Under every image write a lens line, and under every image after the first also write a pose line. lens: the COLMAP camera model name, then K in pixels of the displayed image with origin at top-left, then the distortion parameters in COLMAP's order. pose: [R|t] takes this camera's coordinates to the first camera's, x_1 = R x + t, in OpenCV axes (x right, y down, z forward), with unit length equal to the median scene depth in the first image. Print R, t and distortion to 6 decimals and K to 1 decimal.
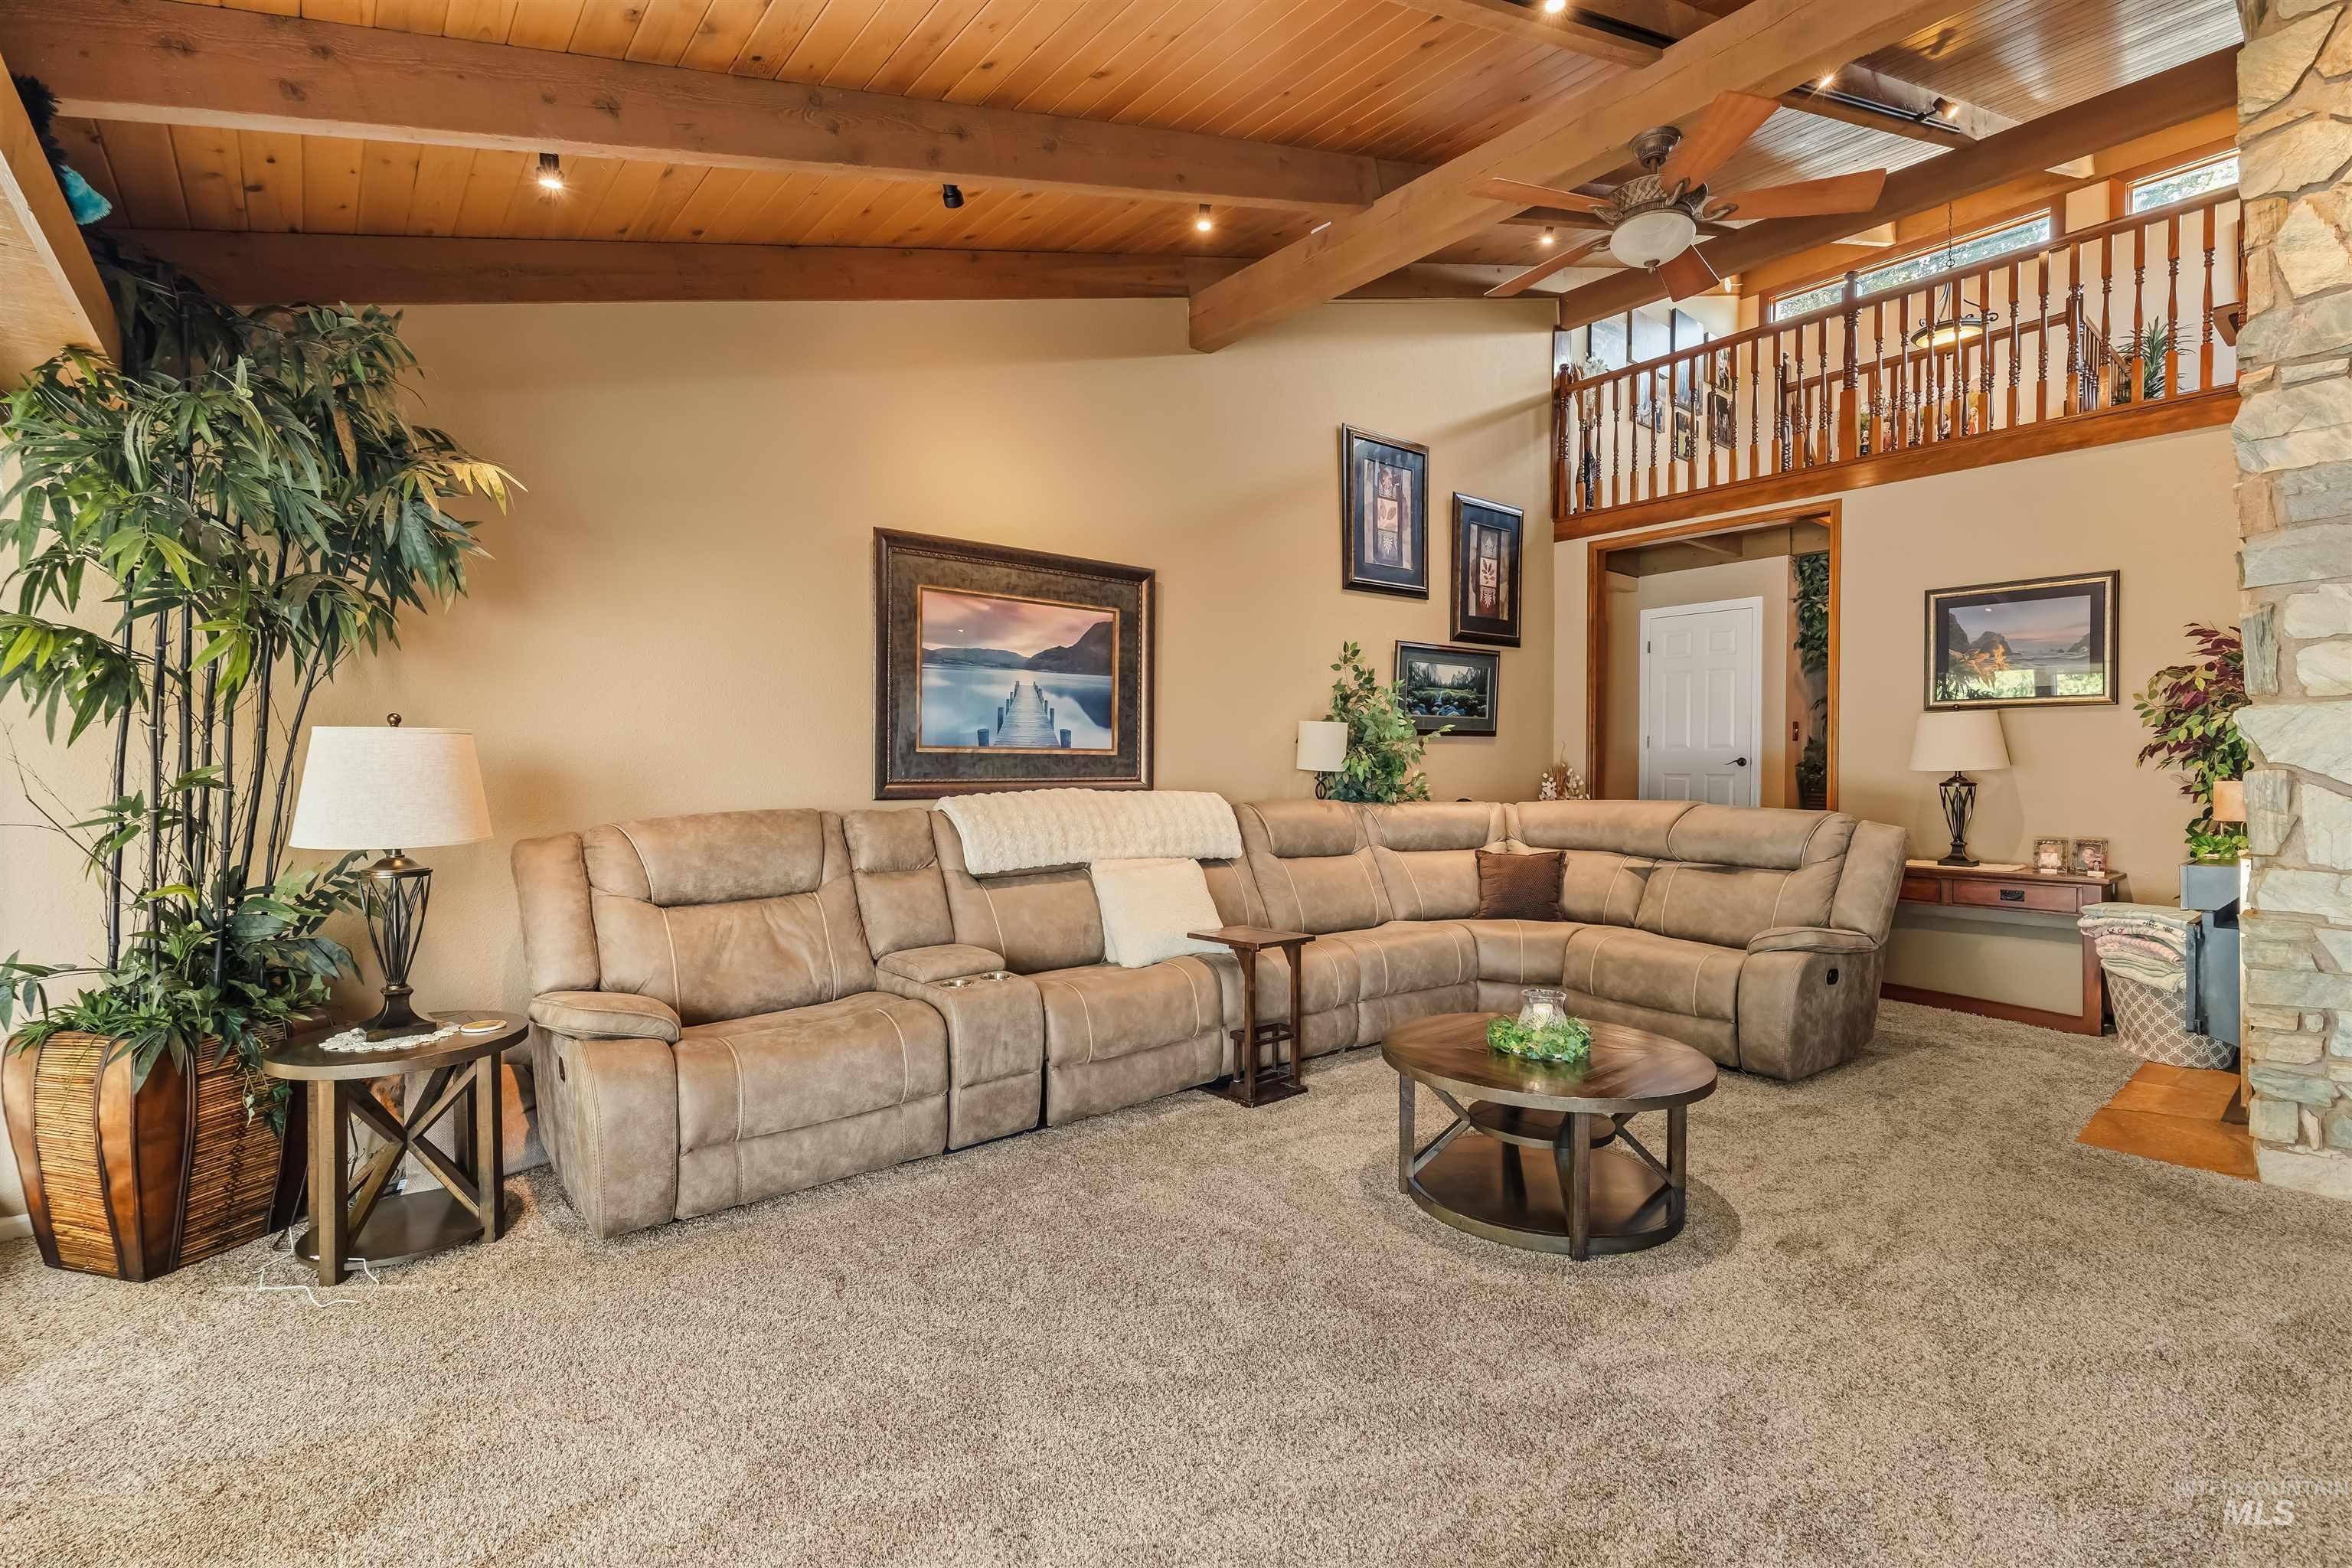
lens RADIAL K [[1041.4, 0, 1177.7], [0, 1041.4, 764.5], [0, 0, 1]] dist [0.001298, -0.000683]
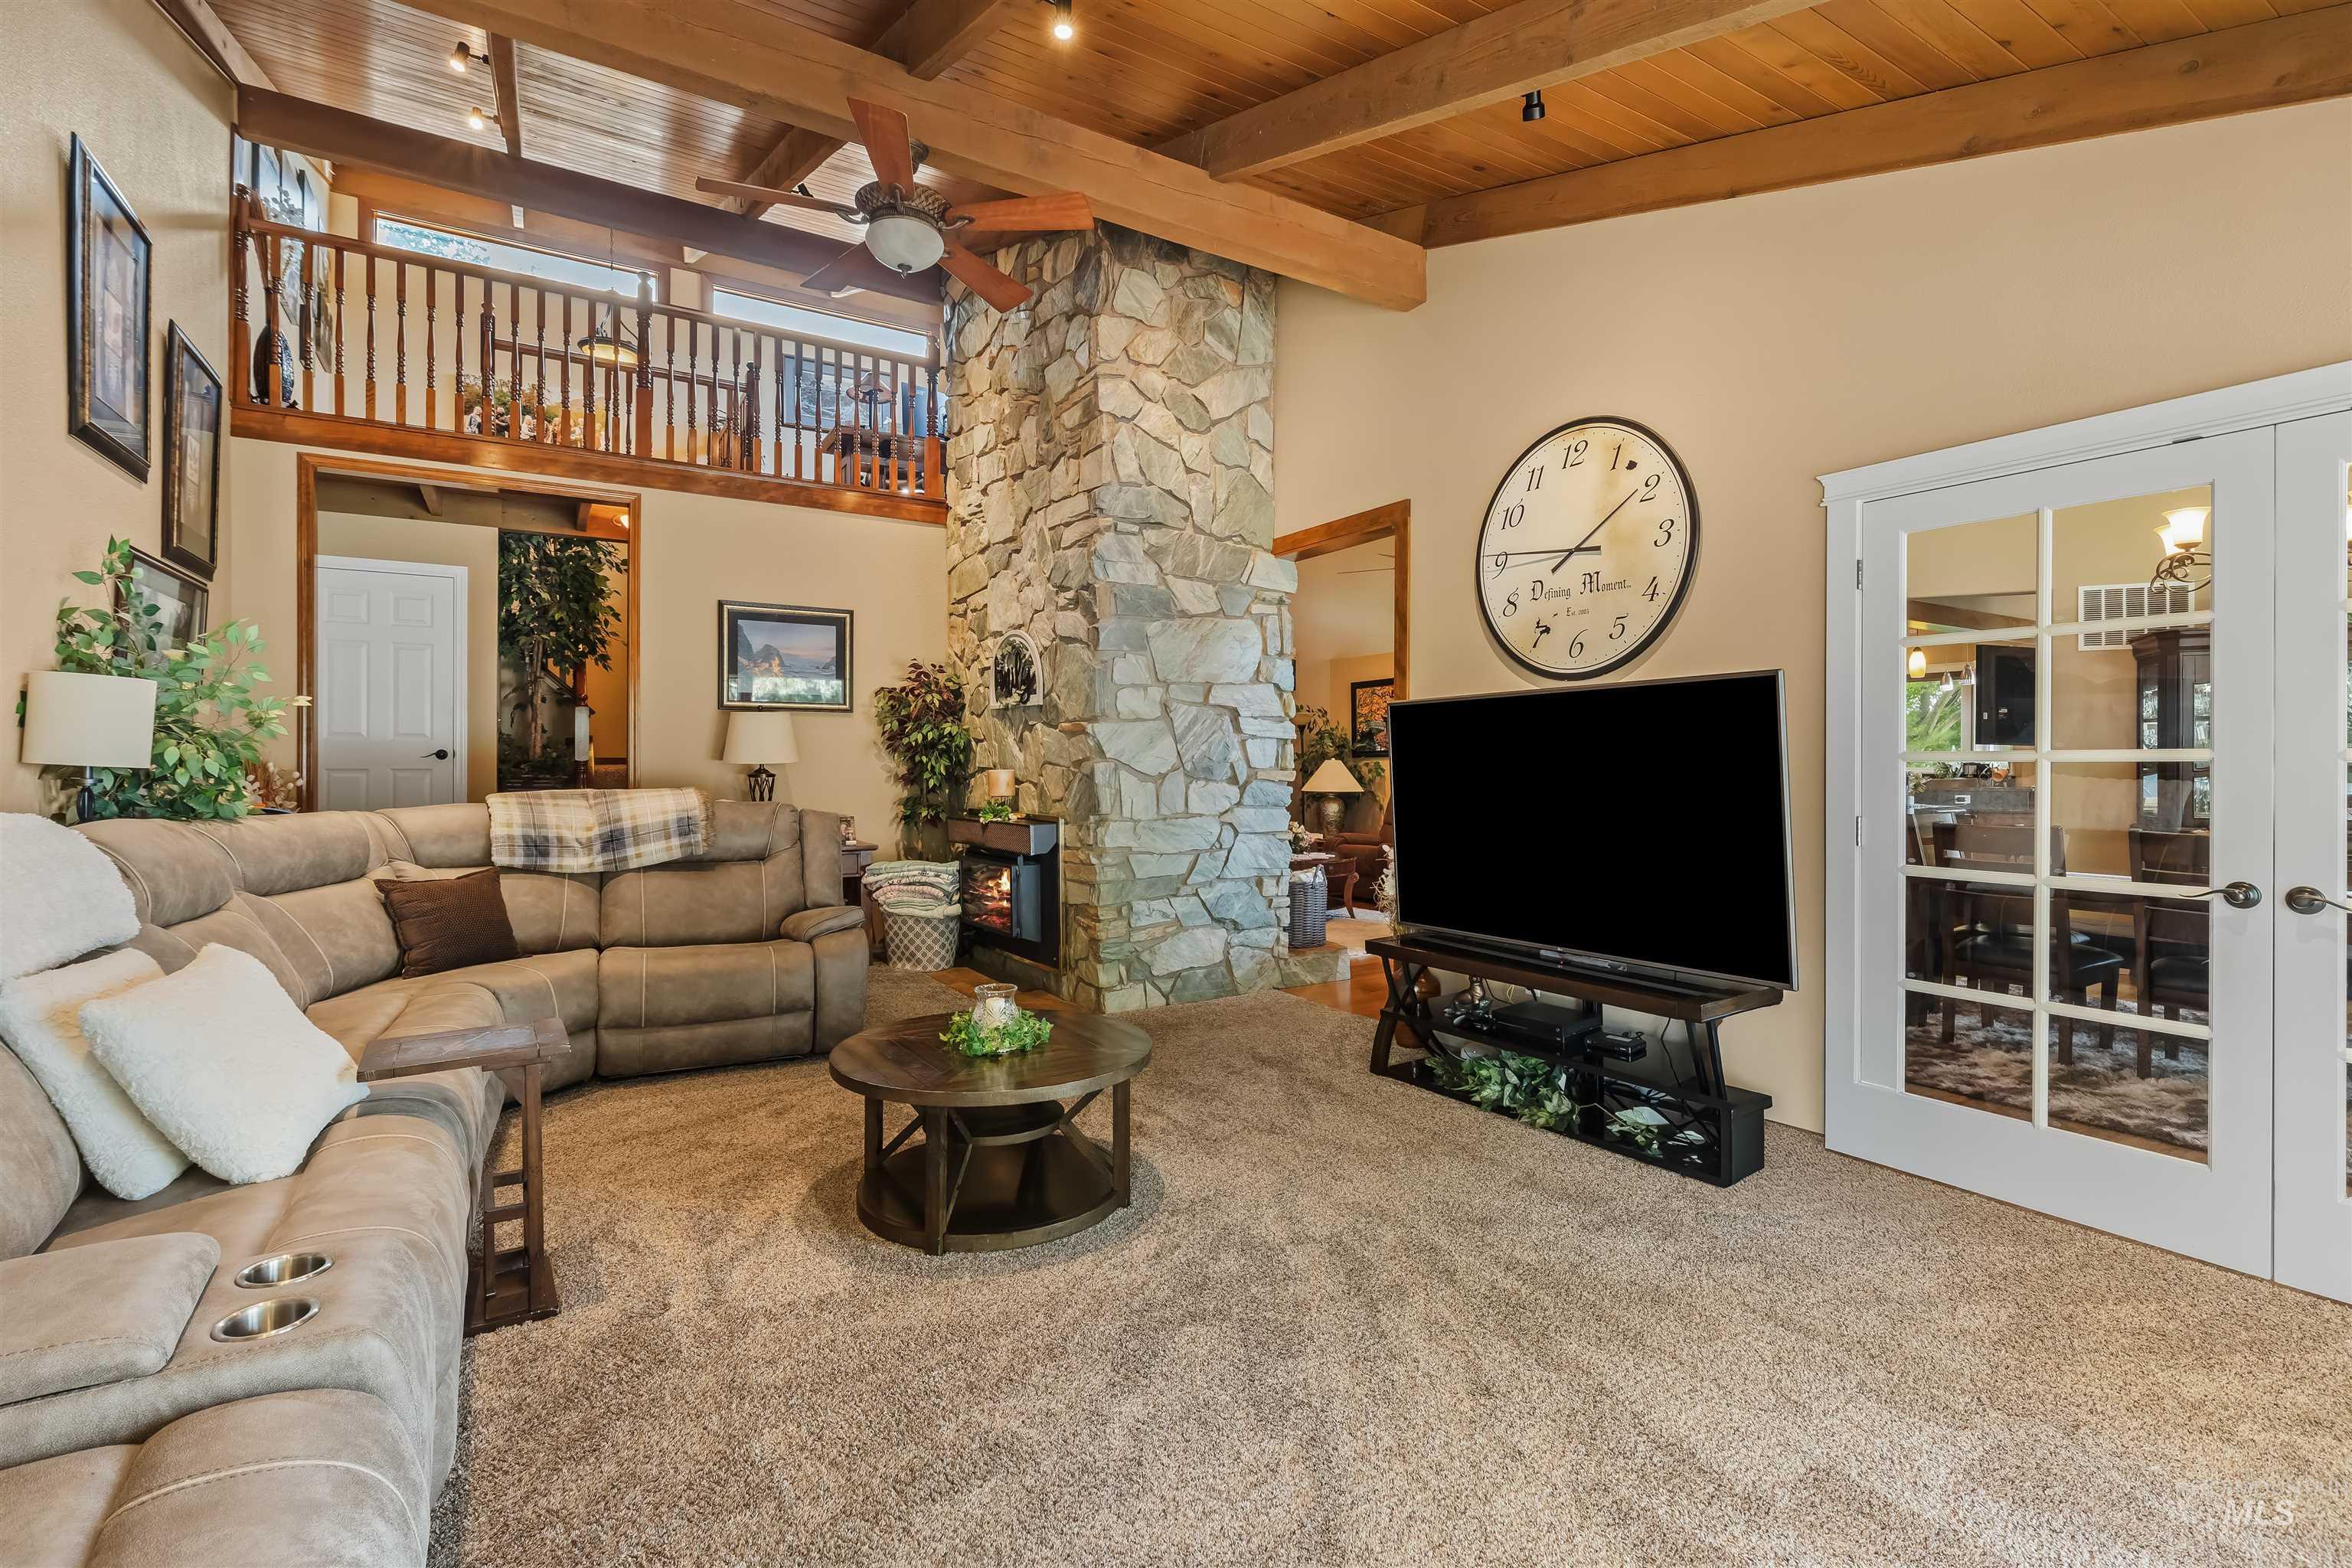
lens RADIAL K [[1051.9, 0, 1184.1], [0, 1051.9, 771.6], [0, 0, 1]] dist [-0.000564, 0.000042]
pose [[0.145627, -0.007928, 0.989308, -0.324972], [-0.001233, 0.999966, 0.008195, 0.004616], [-0.989339, -0.002414, 0.145613, 0.365977]]
